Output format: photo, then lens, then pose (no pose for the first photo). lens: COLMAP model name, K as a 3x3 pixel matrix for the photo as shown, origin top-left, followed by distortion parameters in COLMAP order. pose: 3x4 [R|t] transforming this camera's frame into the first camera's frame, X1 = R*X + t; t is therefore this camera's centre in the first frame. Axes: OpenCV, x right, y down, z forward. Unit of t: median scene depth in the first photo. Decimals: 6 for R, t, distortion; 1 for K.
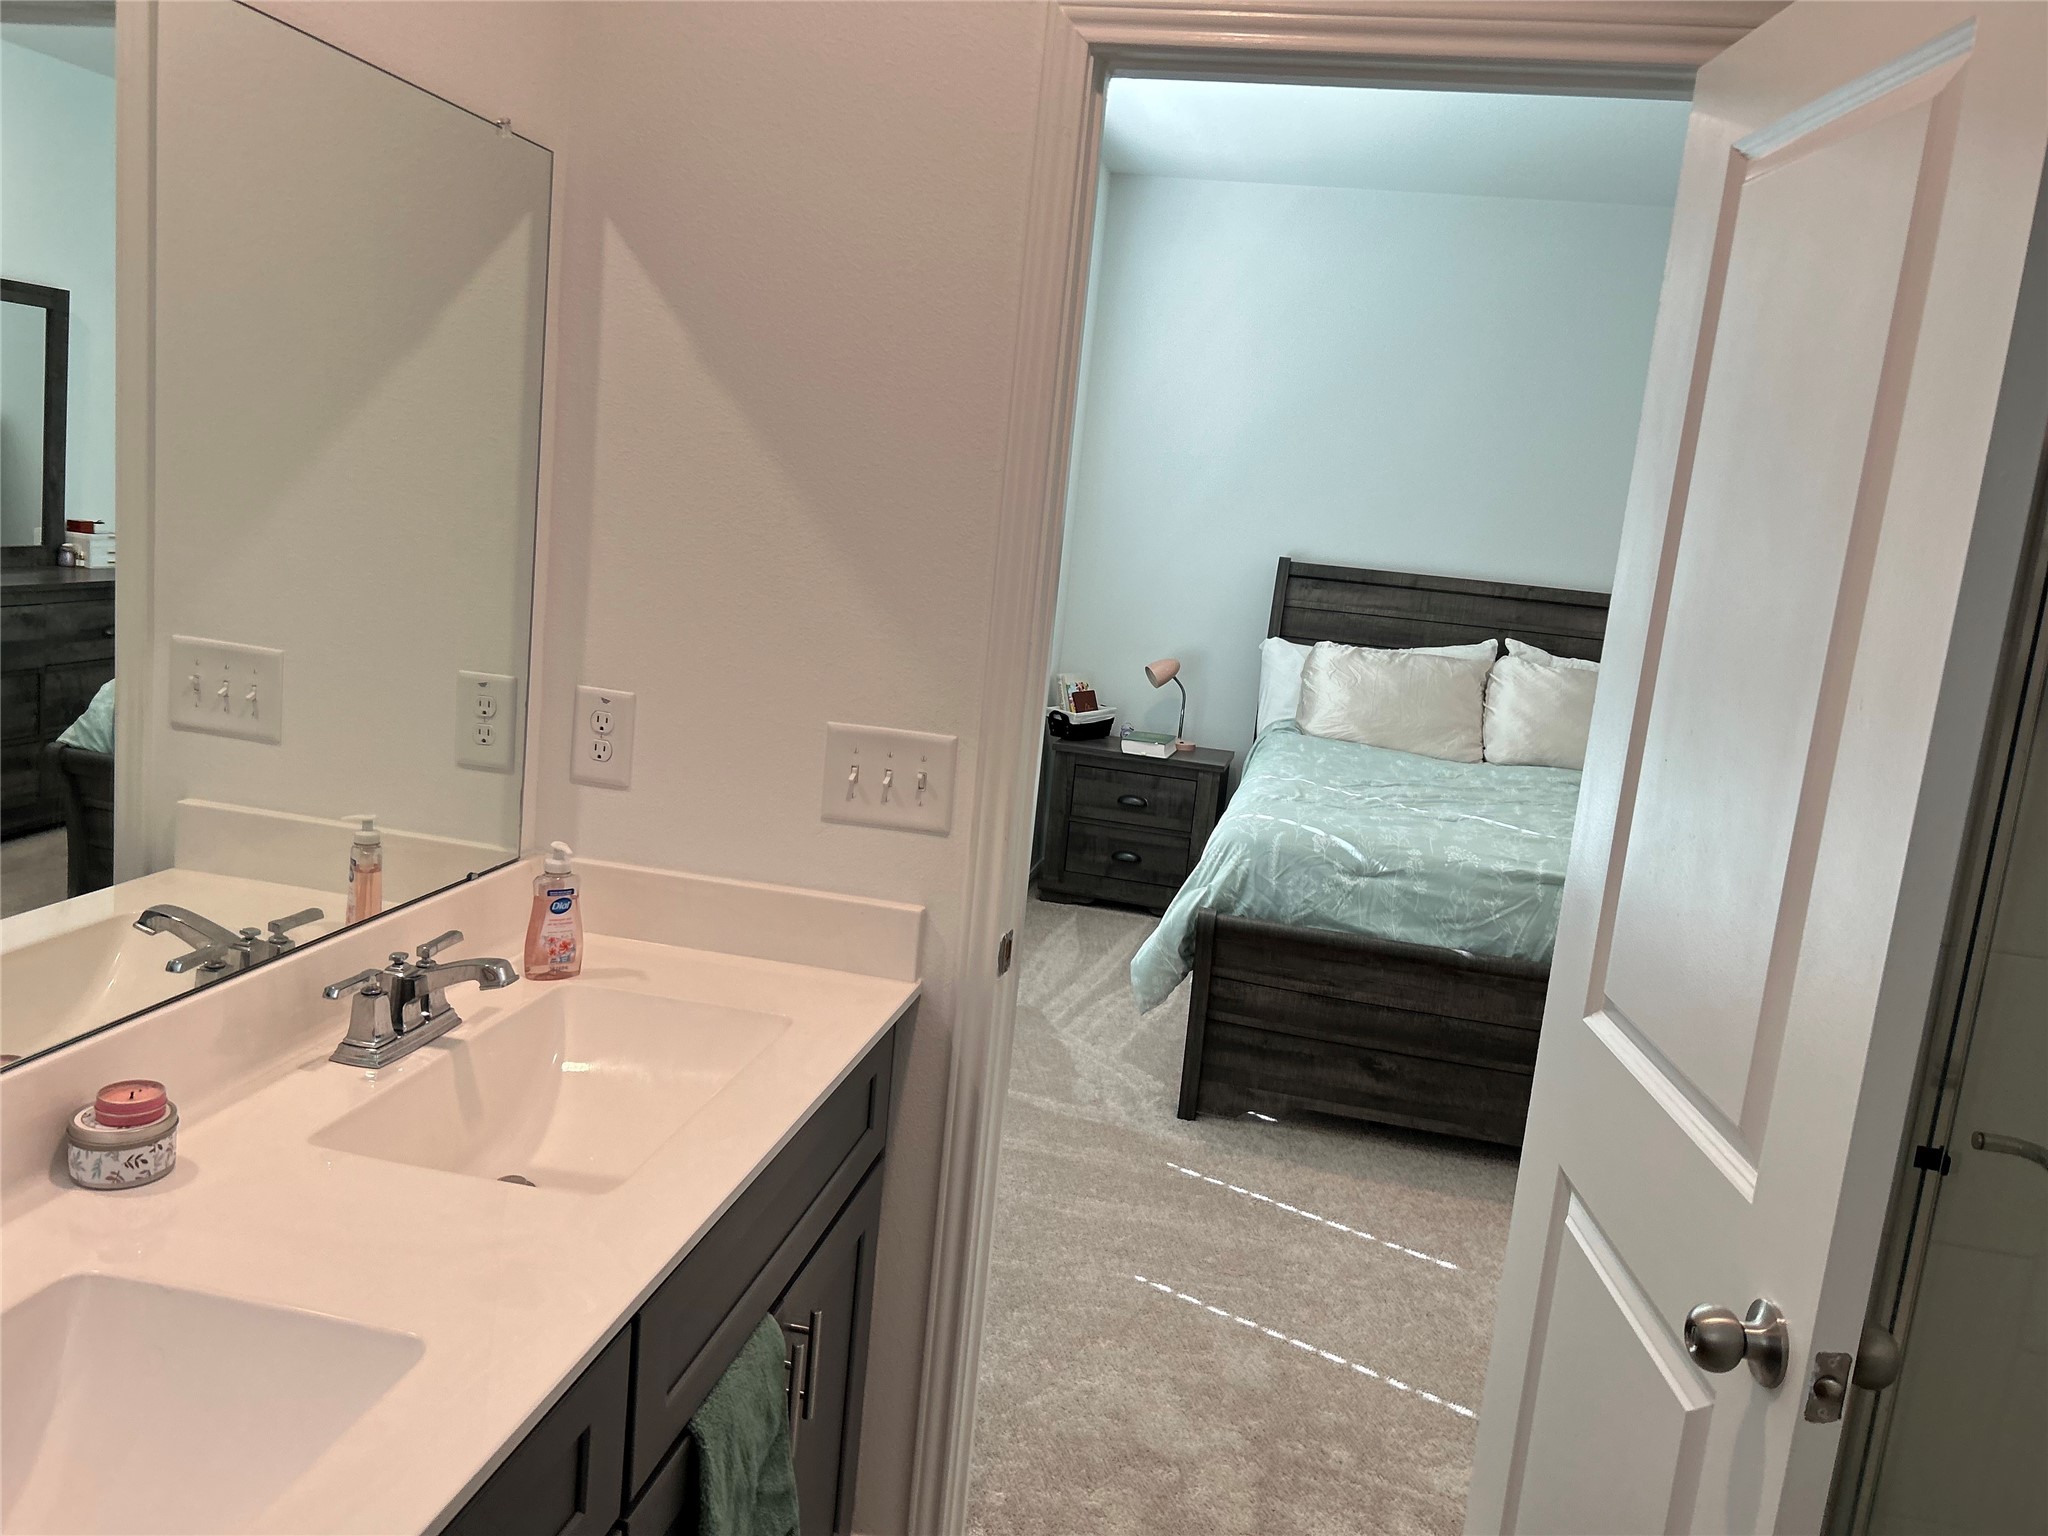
lens RADIAL K [[1535.1, 0, 1016.7], [0, 1535.1, 758.4], [0, 0, 1]] dist [0.056170, -0.063364]
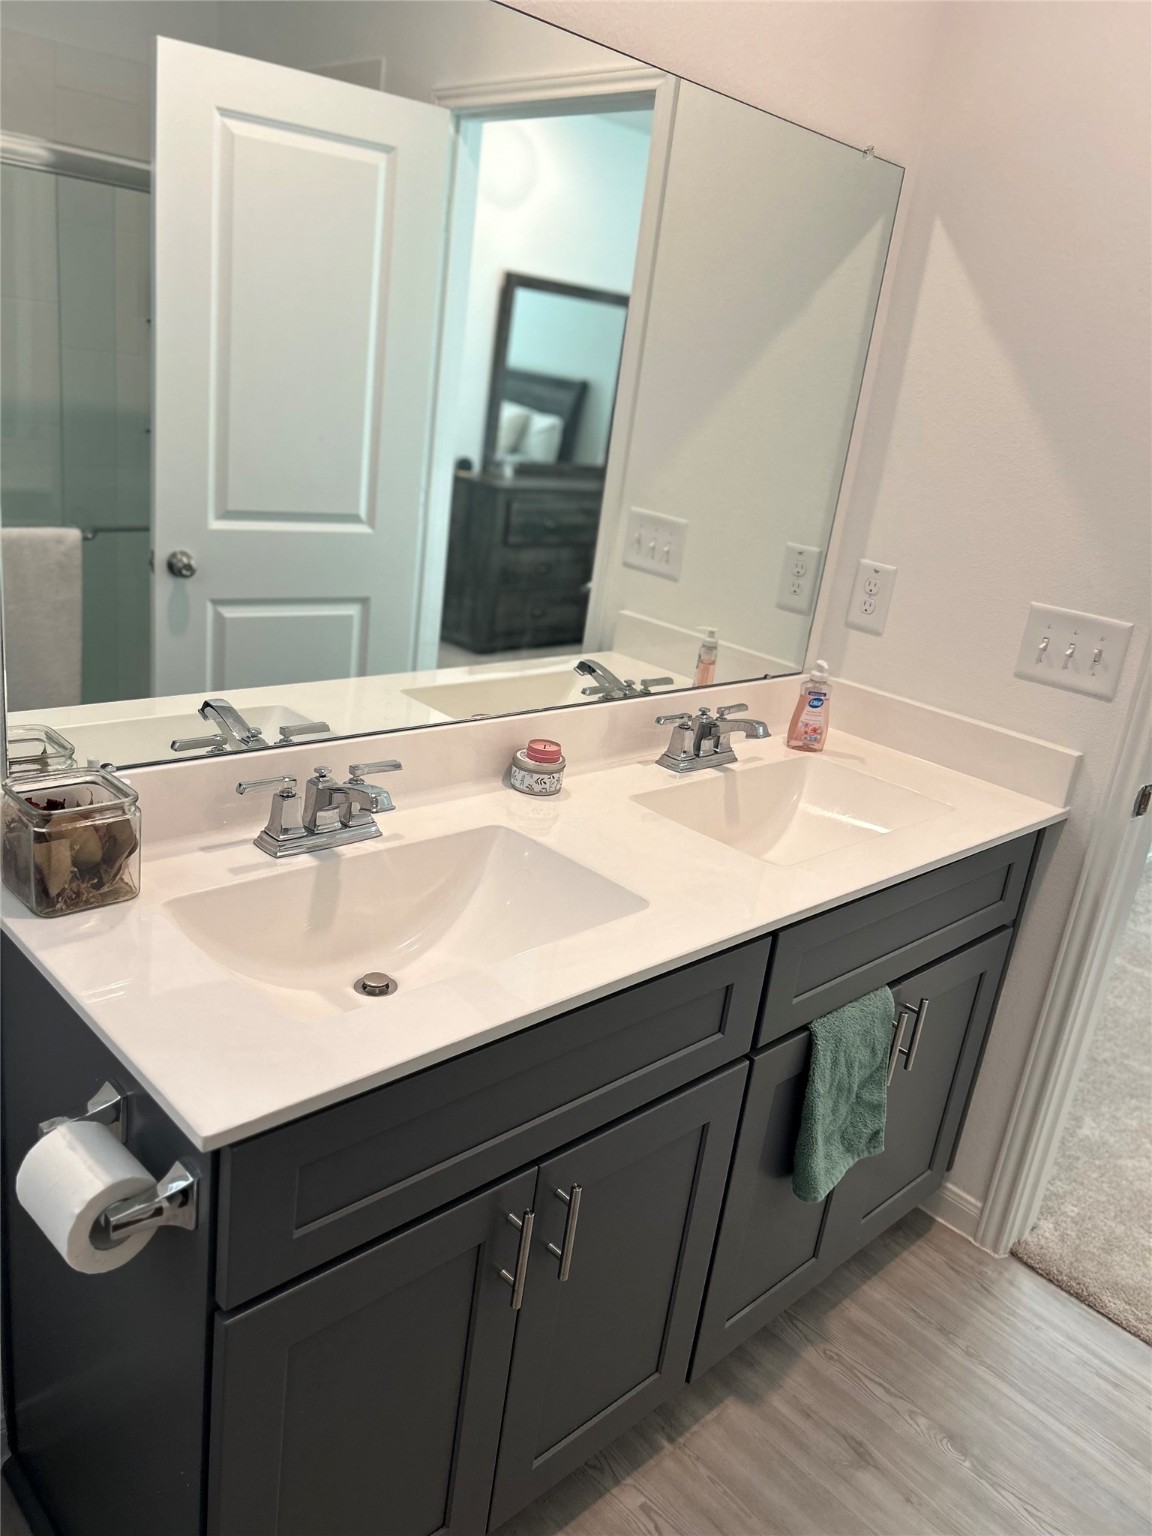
lens RADIAL K [[1151.3, 0, 576.8], [0, 1151.3, 774.2], [0, 0, 1]] dist [0.056170, -0.063364]
pose [[0.826073, 0.191685, -0.529963, 0.106490], [-0.139612, 0.980671, 0.137085, 0.037822], [0.545997, -0.039253, 0.836867, -0.058008]]
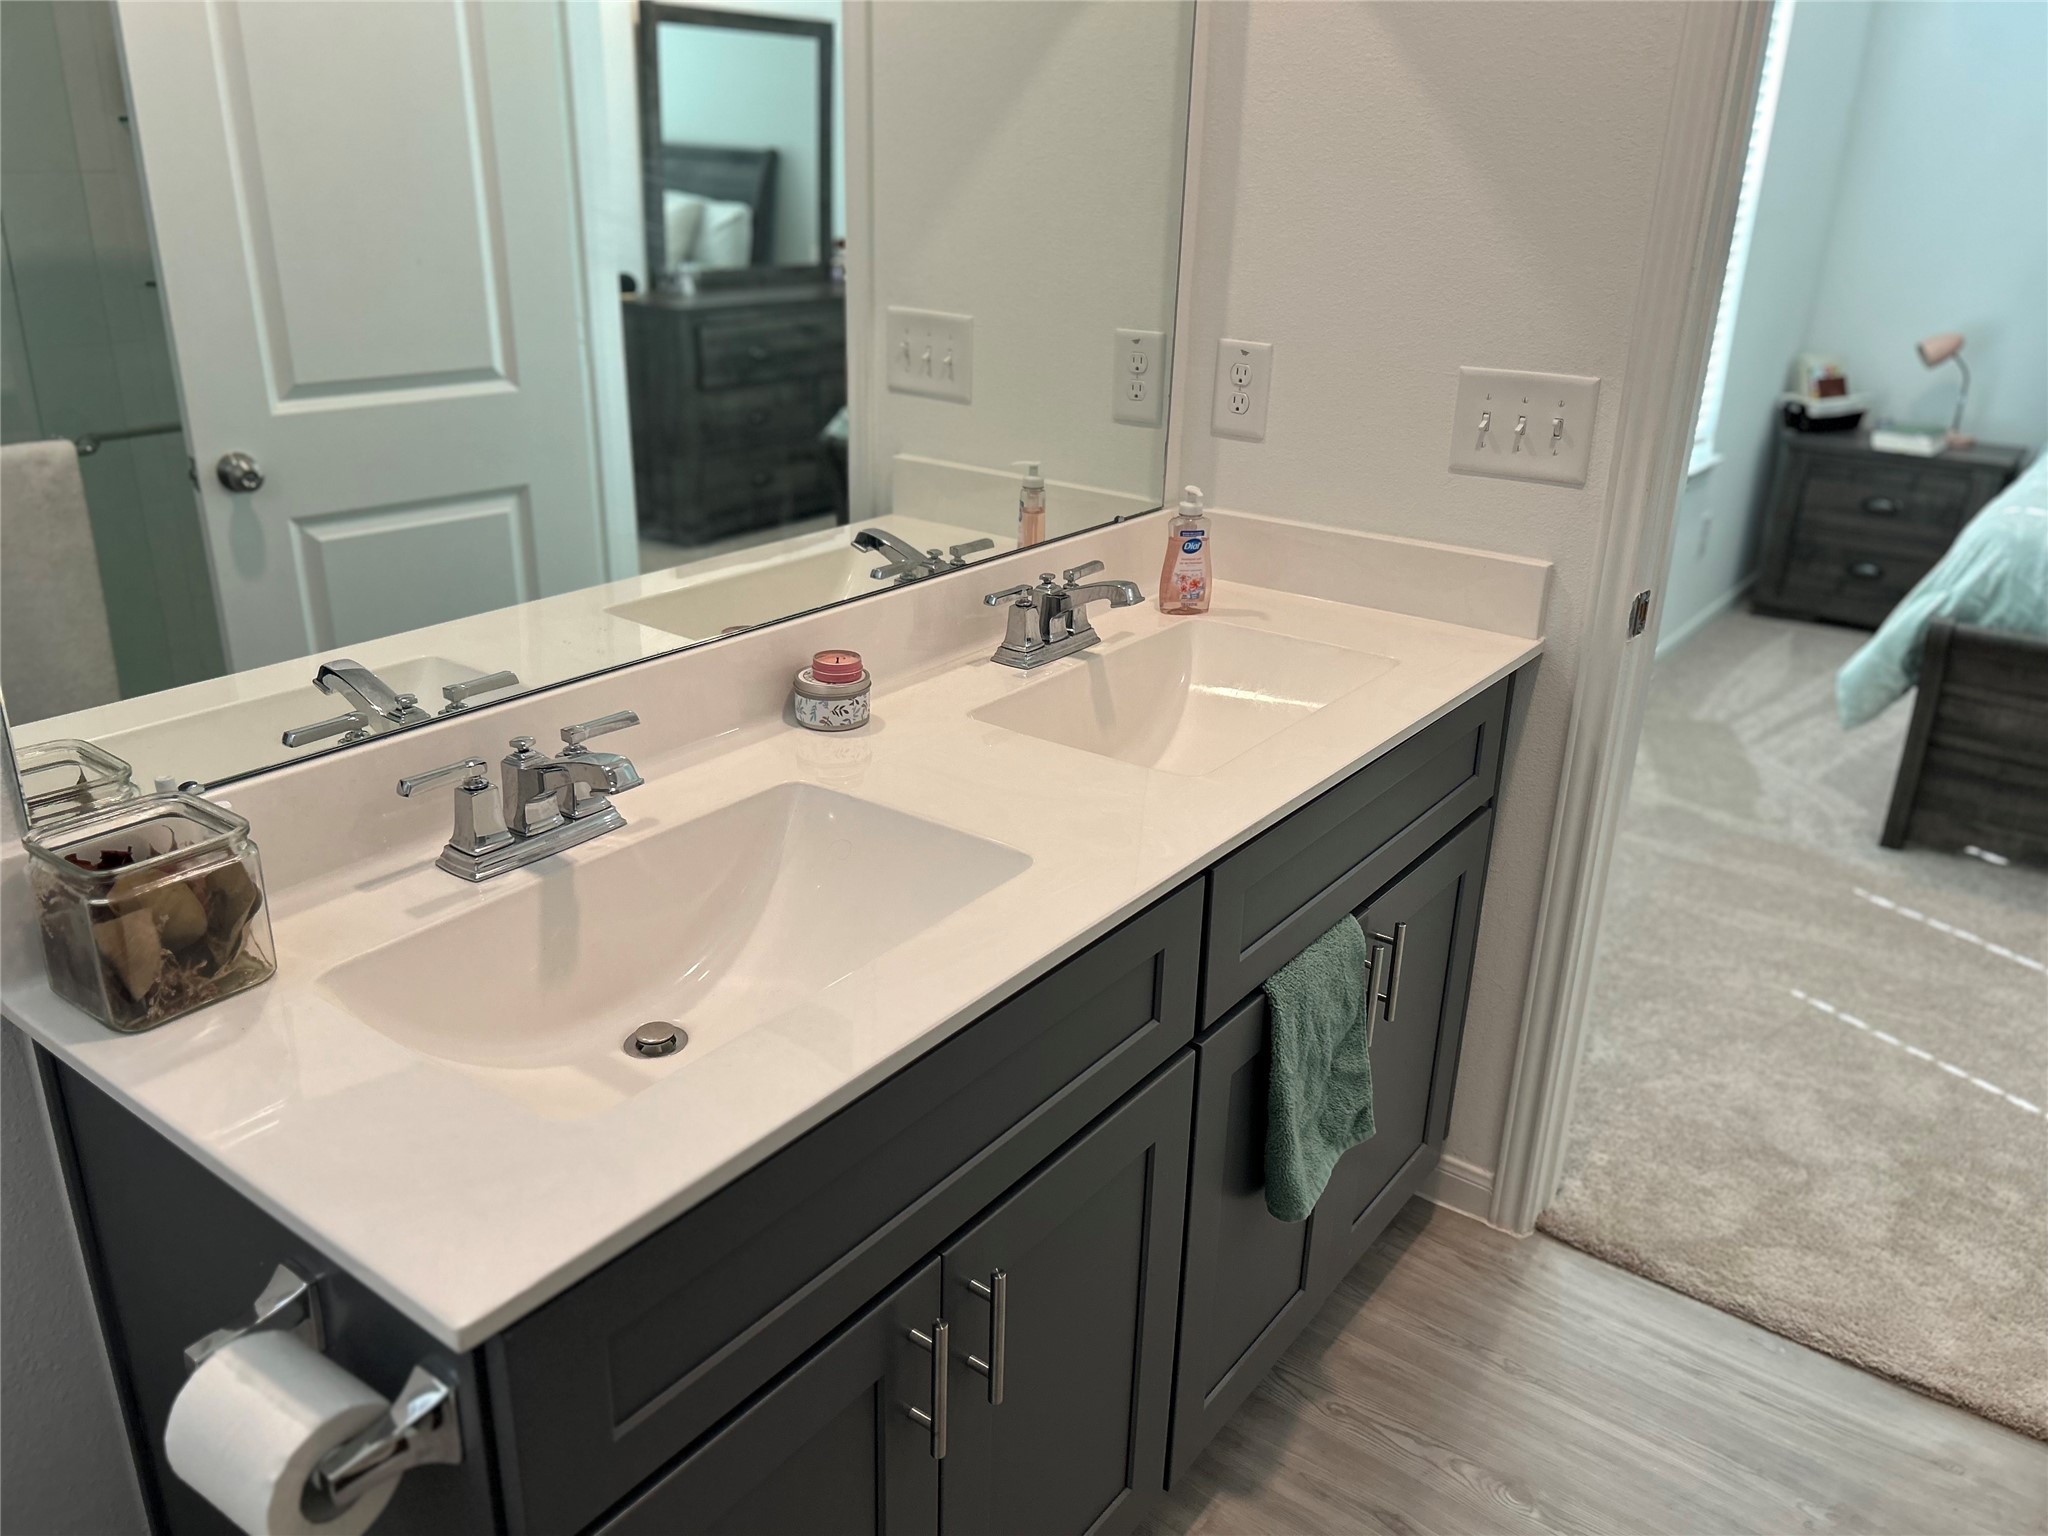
lens RADIAL K [[1535.1, 0, 1024.6], [0, 1535.1, 768.6], [0, 0, 1]] dist [0.056170, -0.063364]
pose [[0.903243, 0.086994, -0.420218, 0.057776], [-0.008636, 0.982723, 0.184883, 0.045537], [0.429042, -0.163365, 0.888389, -0.028803]]
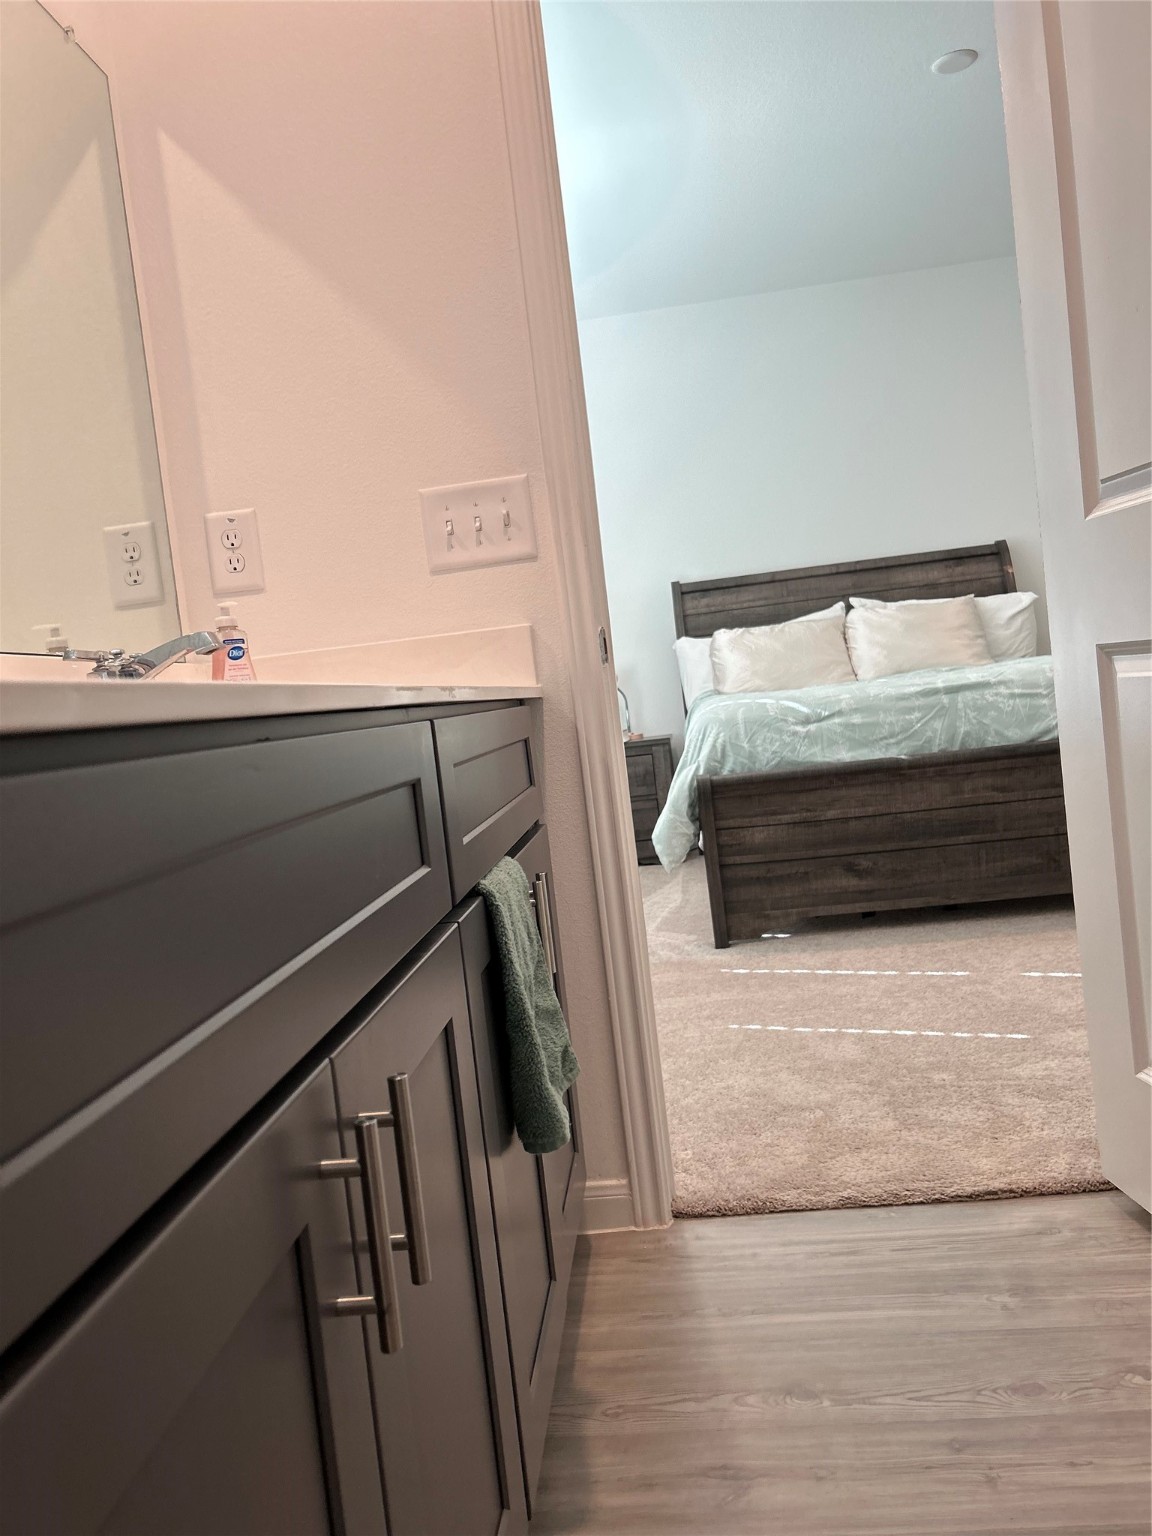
lens RADIAL K [[1151.3, 0, 559.9], [0, 1151.3, 770.7], [0, 0, 1]] dist [0.056170, -0.063364]
pose [[0.971741, -0.217407, 0.091945, -0.139816], [0.226118, 0.969136, -0.098218, 0.291319], [-0.067753, 0.116233, 0.990908, 0.105998]]
